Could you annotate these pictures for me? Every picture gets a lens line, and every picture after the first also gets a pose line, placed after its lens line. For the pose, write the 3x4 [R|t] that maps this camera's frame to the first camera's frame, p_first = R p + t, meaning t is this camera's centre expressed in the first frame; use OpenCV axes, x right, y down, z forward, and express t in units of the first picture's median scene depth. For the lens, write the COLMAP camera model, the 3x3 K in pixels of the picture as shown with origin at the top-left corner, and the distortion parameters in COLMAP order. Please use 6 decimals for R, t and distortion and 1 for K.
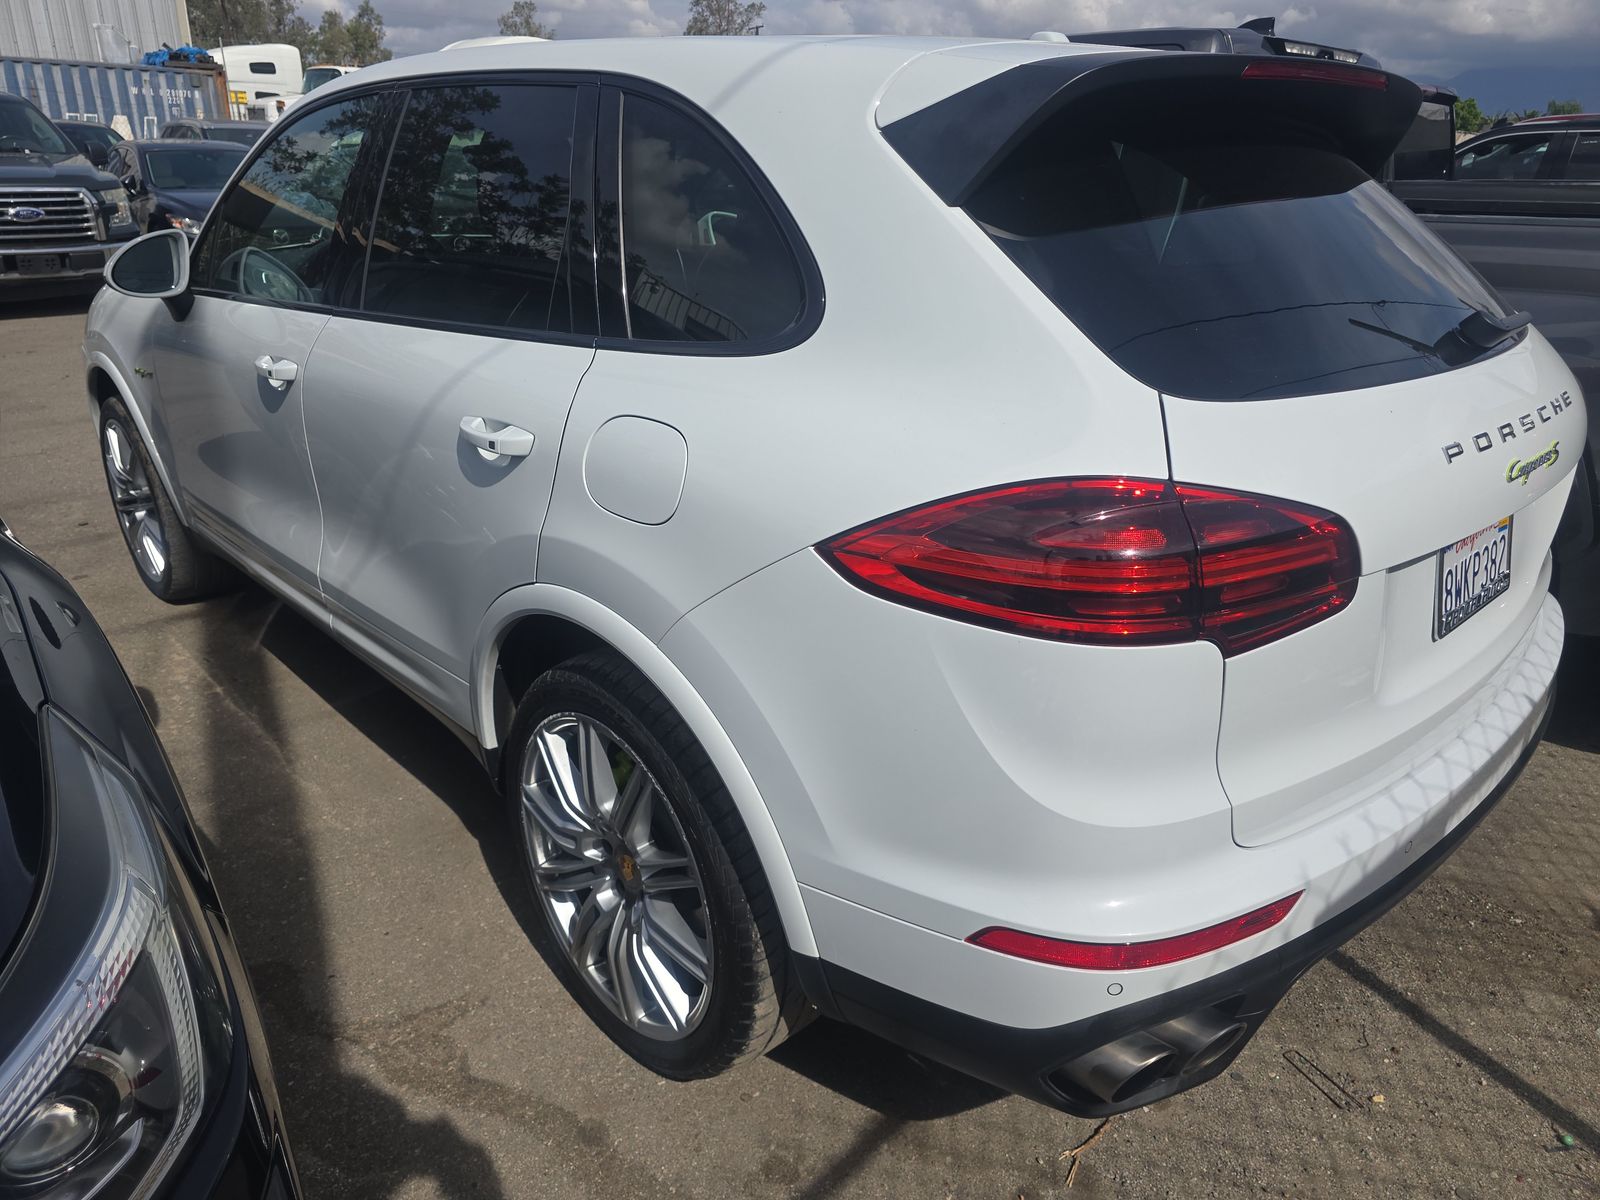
lens RADIAL K [[1059.5, 0, 800.0], [0, 1059.5, 600.0], [0, 0, 1]] dist [-0.001270, -0.001172]
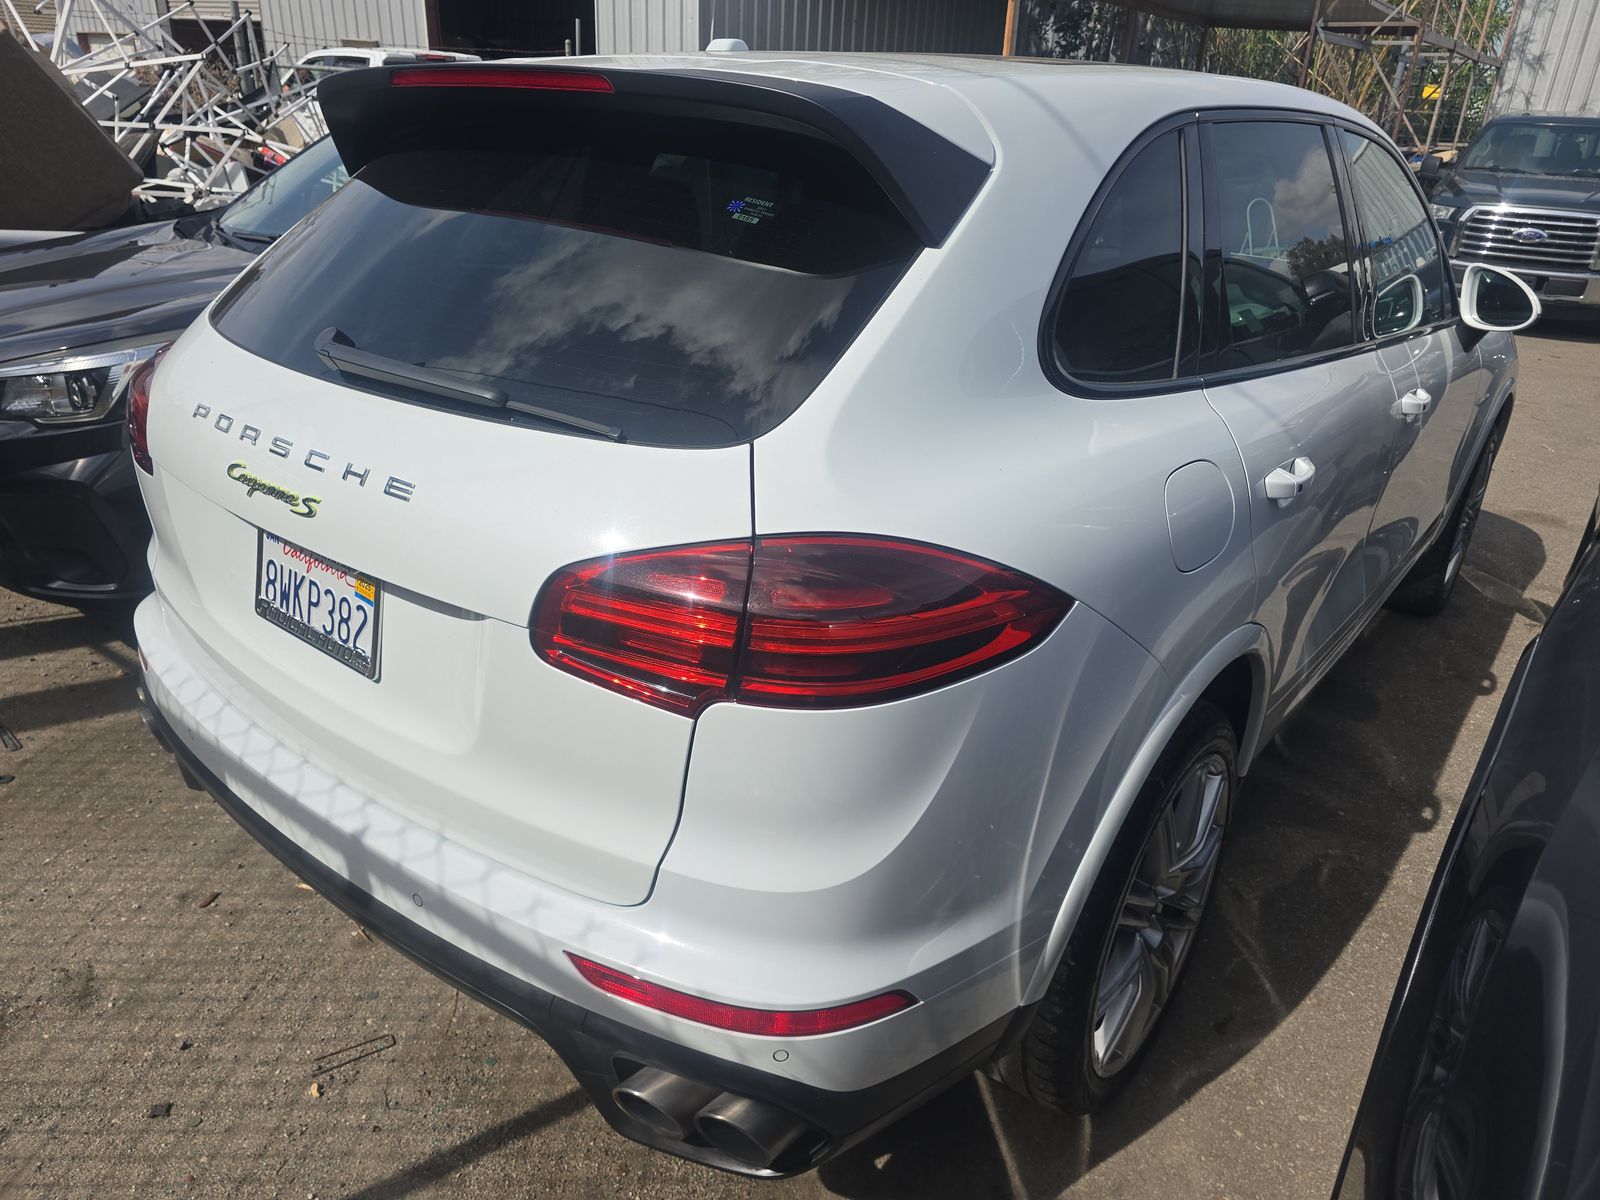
lens RADIAL K [[1059.5, 0, 800.0], [0, 1059.5, 600.0], [0, 0, 1]] dist [-0.001270, -0.001172]
pose [[0.168093, 0.400455, -0.900767, 1.415340], [-0.421000, 0.855407, 0.301726, -0.449066], [0.891349, 0.328505, 0.312380, 0.991552]]
